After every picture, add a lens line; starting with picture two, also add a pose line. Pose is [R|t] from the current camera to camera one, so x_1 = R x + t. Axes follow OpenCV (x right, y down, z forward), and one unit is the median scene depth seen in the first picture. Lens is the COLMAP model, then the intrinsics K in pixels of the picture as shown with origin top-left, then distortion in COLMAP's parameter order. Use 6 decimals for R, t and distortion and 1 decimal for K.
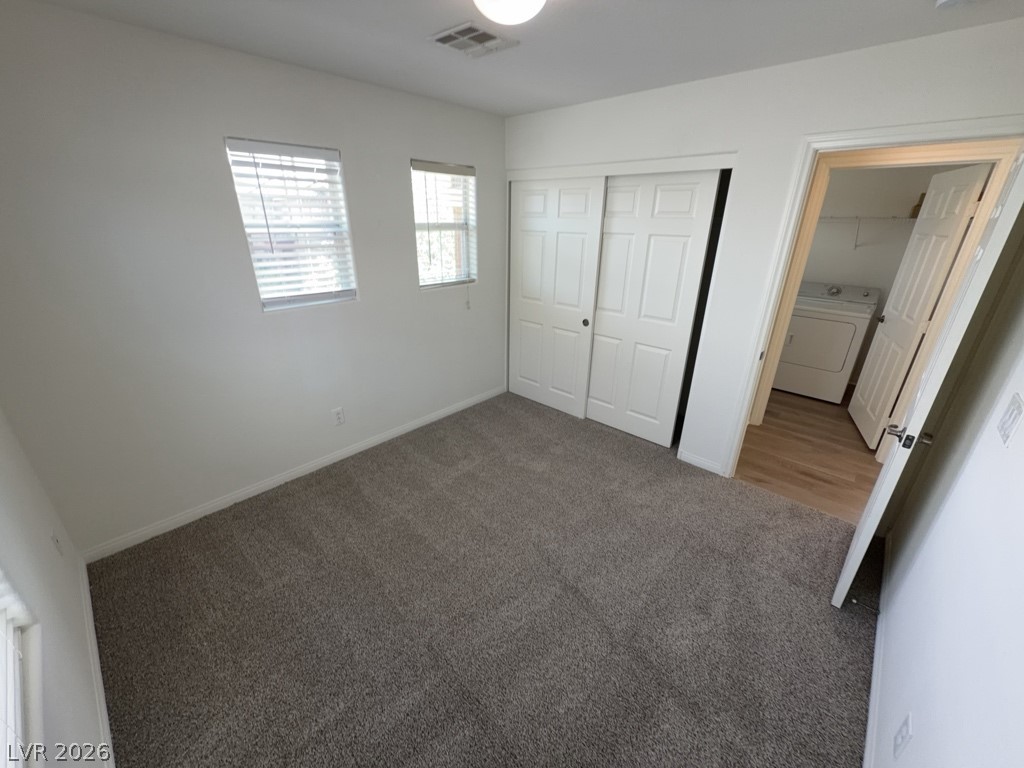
lens RADIAL K [[407.3, 0, 518.8], [0, 407.3, 384.5], [0, 0, 1]] dist [0.003621, 0.000673]
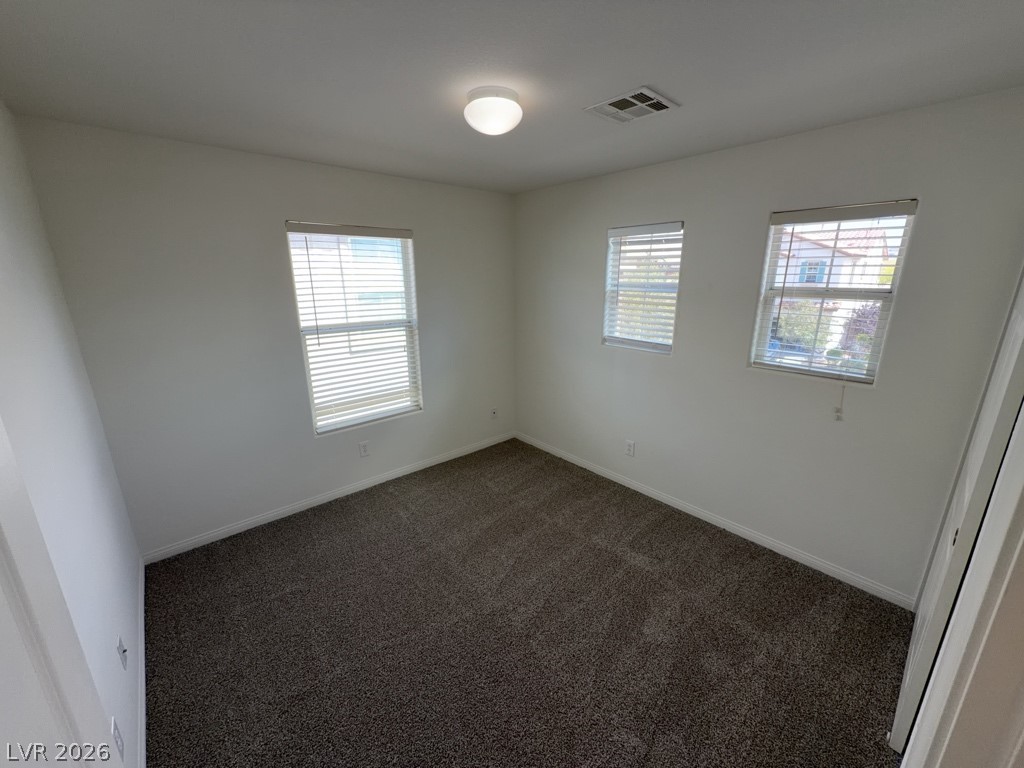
lens RADIAL K [[407.3, 0, 513.1], [0, 407.3, 385.5], [0, 0, 1]] dist [0.003621, 0.000673]
pose [[-0.104336, 0.249946, -0.962622, 0.640038], [-0.384618, 0.882455, 0.270818, -0.257583], [0.917160, 0.398498, 0.004062, 0.633075]]
